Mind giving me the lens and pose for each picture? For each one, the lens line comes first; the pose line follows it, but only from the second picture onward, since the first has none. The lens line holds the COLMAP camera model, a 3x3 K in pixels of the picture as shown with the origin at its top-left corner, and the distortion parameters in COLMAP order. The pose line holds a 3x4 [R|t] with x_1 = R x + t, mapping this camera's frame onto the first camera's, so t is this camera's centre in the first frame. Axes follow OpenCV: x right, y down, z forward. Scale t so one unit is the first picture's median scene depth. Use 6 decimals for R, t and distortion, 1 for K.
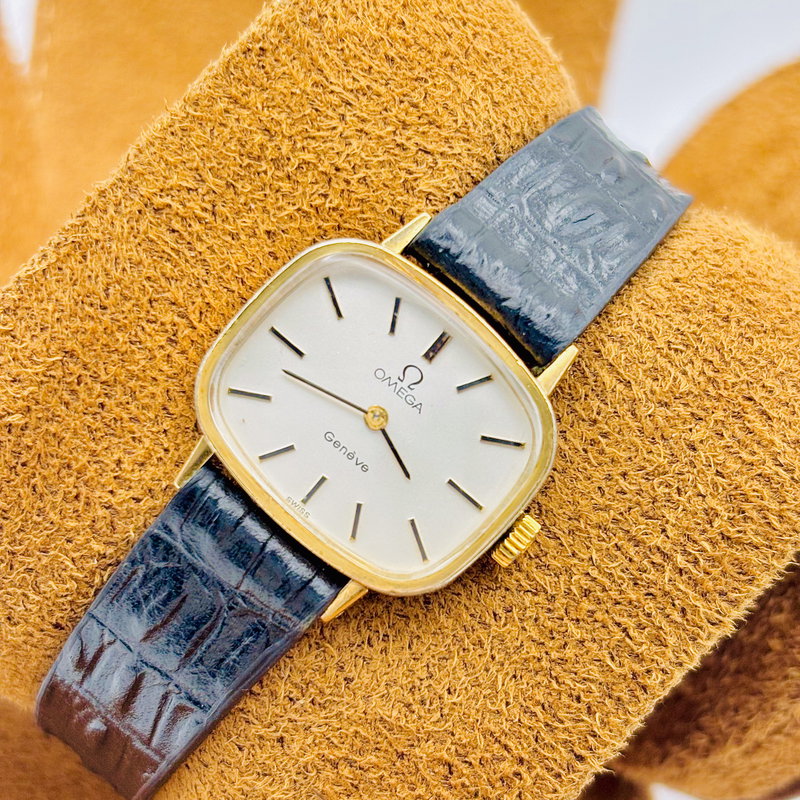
lens RADIAL K [[1996.6, 0, 375.3], [0, 1996.6, 418.4], [0, 0, 1]] dist [0.628298, 0.000000]
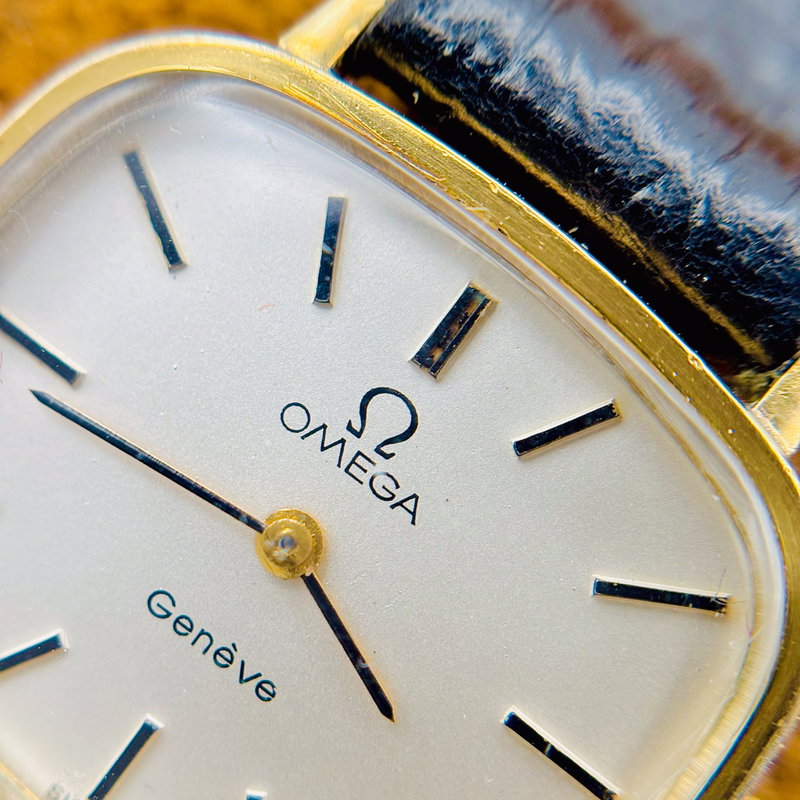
lens RADIAL K [[1996.6, 0, 377.0], [0, 1996.6, 405.4], [0, 0, 1]] dist [0.628298, 0.000000]
pose [[0.996384, -0.056811, -0.063178, 0.039288], [0.059725, 0.997189, 0.045235, -0.039507], [0.060431, -0.048845, 0.996977, 0.649942]]
